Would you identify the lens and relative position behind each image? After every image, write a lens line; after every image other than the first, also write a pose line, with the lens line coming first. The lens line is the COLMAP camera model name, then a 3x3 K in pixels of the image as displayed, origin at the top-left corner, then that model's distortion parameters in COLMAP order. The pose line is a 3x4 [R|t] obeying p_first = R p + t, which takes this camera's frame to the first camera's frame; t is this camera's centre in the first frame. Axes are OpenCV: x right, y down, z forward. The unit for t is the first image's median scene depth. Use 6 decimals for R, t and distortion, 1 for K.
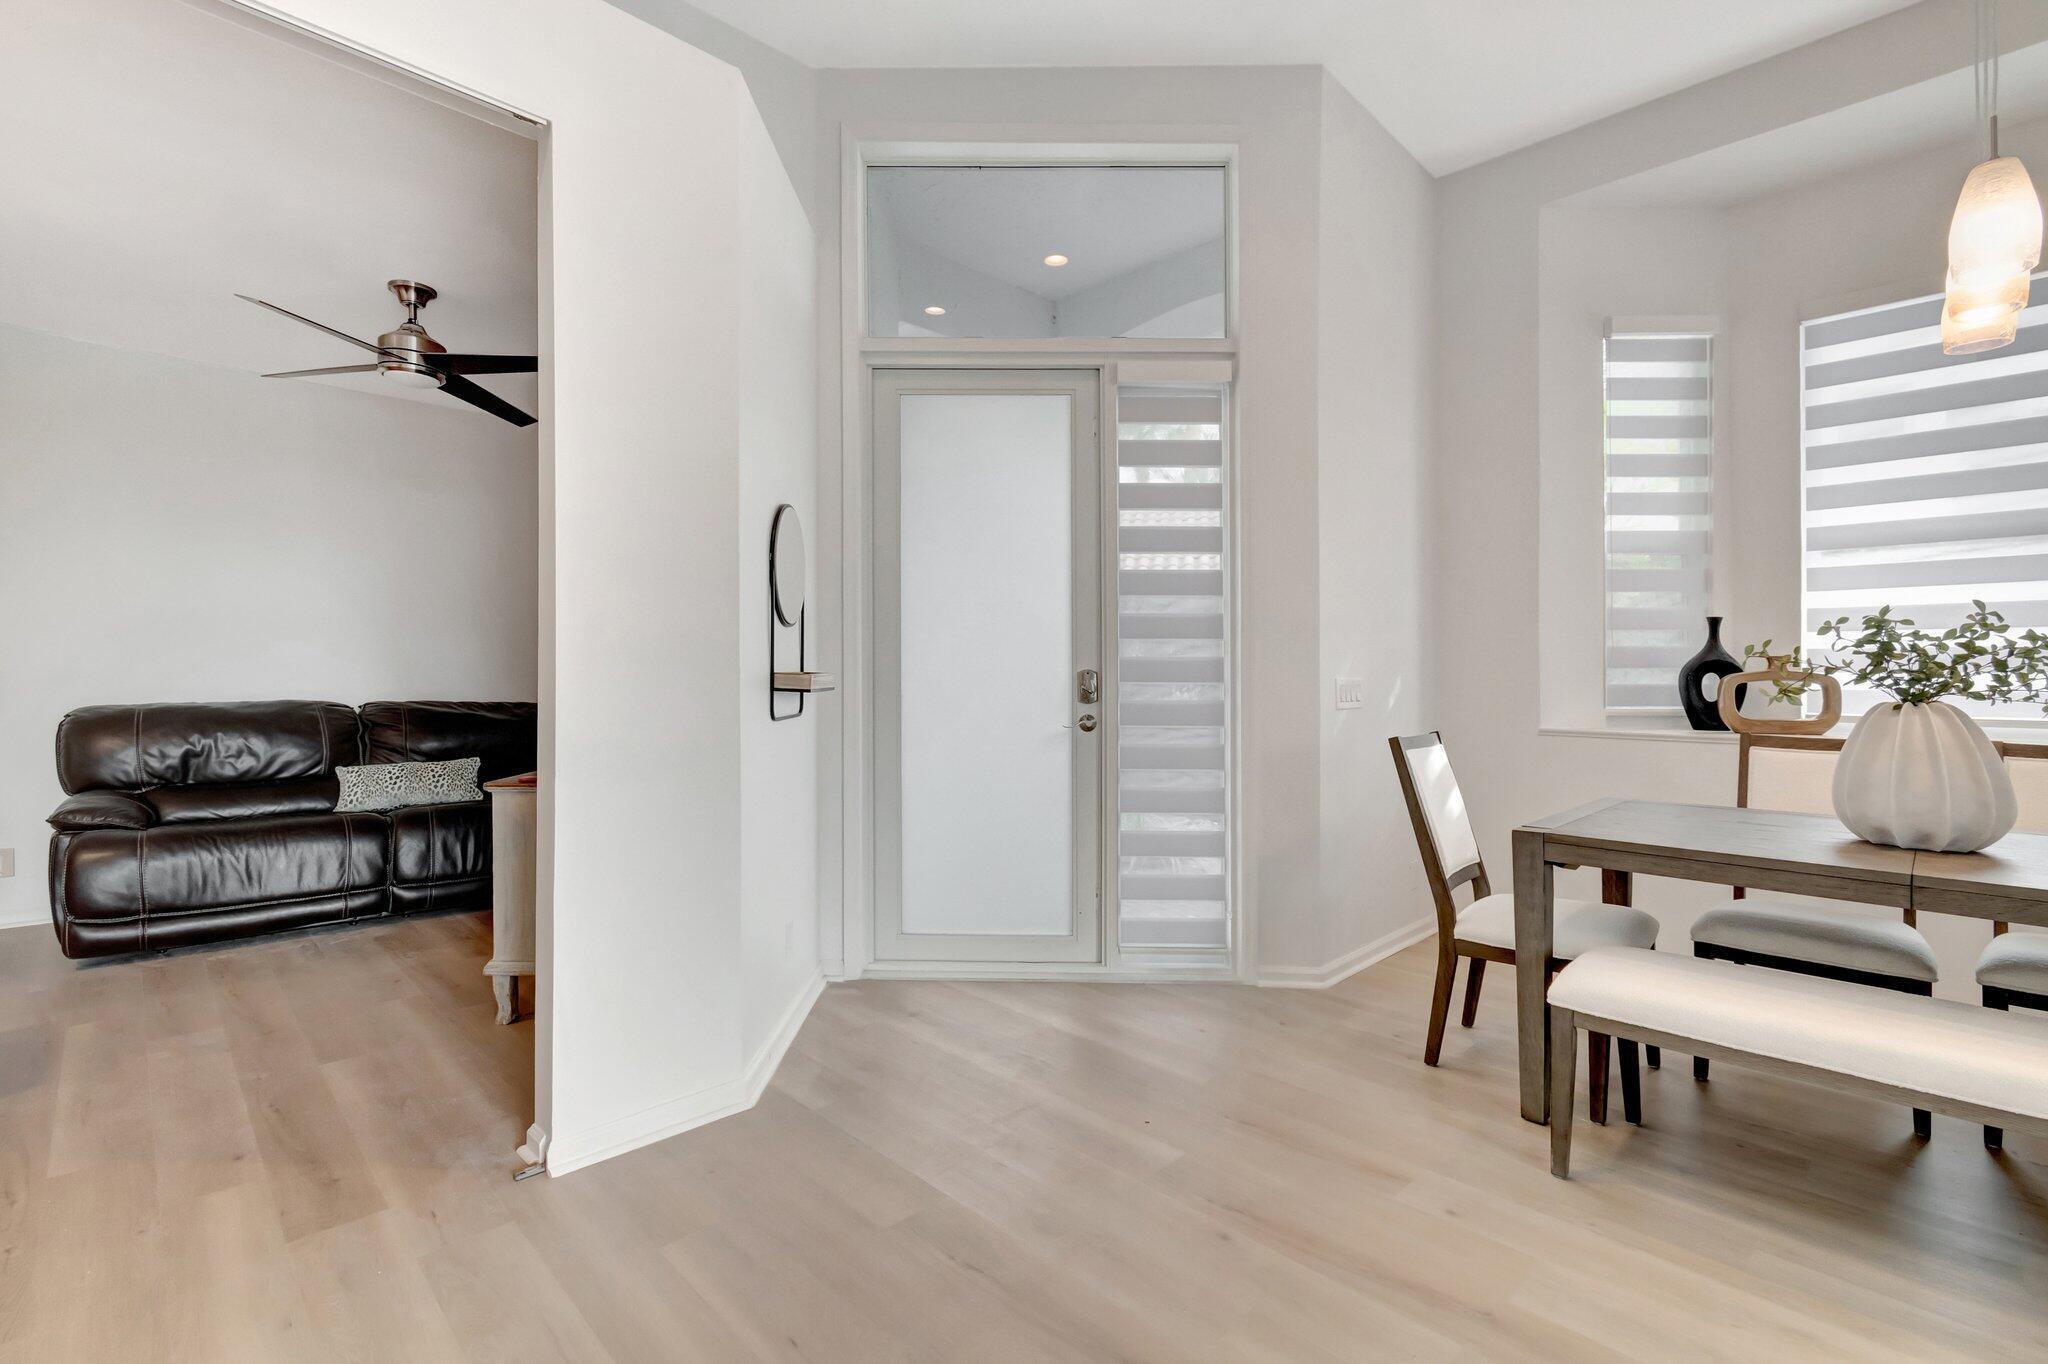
lens RADIAL K [[914.5, 0, 1022.3], [0, 914.5, 683.4], [0, 0, 1]] dist [-0.000061, 0.001100]
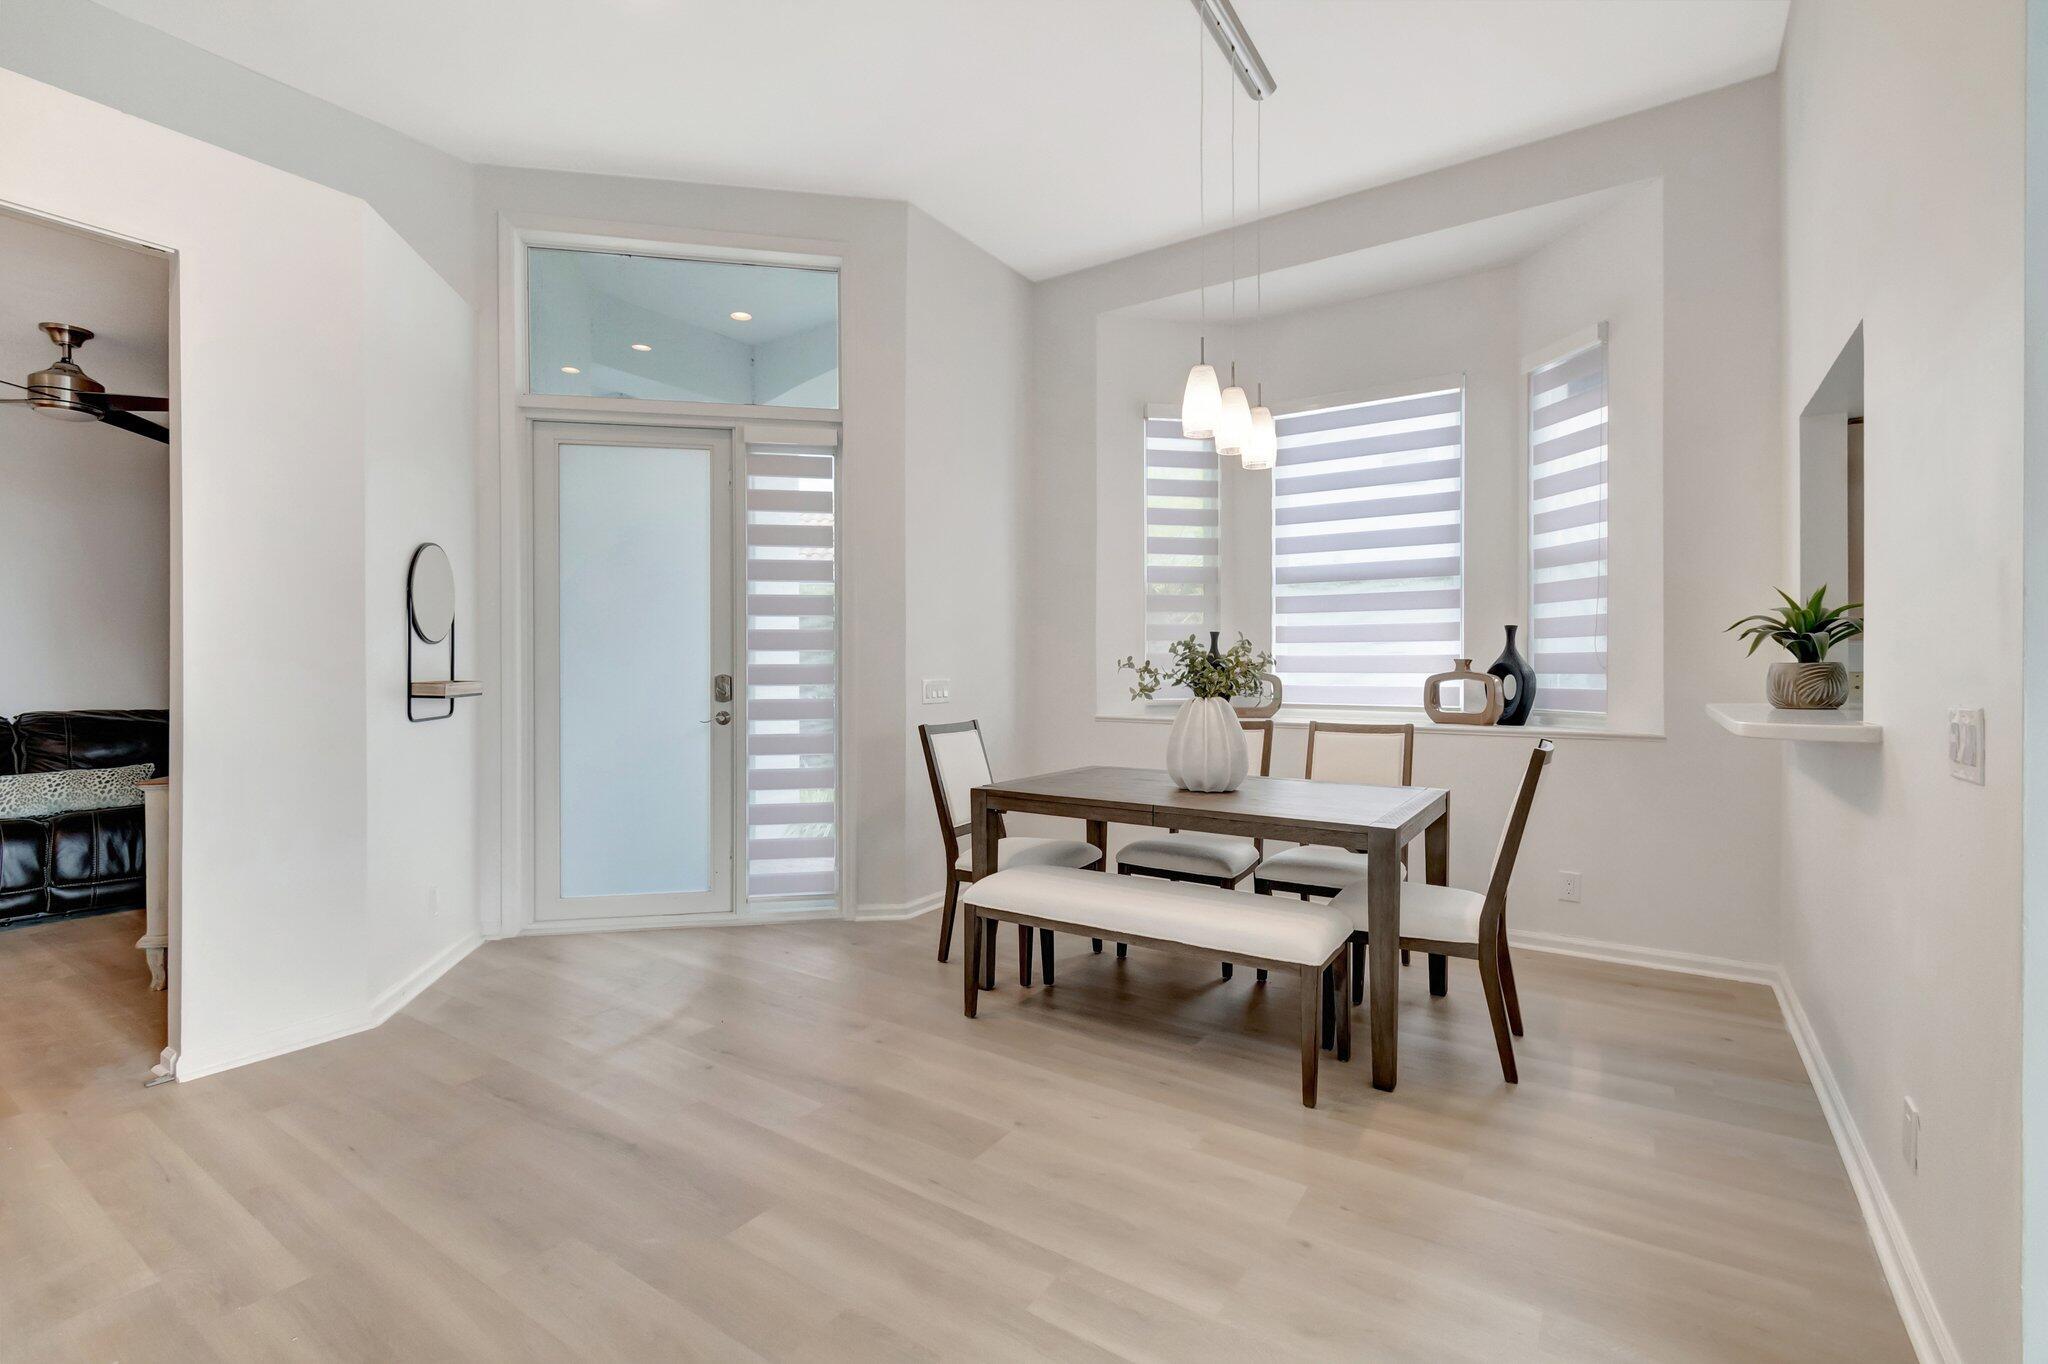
lens RADIAL K [[914.5, 0, 1033.0], [0, 914.5, 668.6], [0, 0, 1]] dist [-0.000061, 0.001100]
pose [[0.979623, -0.006952, 0.200724, 0.246599], [0.008155, 0.999953, -0.005171, -0.014175], [-0.200679, 0.006702, 0.979634, -0.305625]]
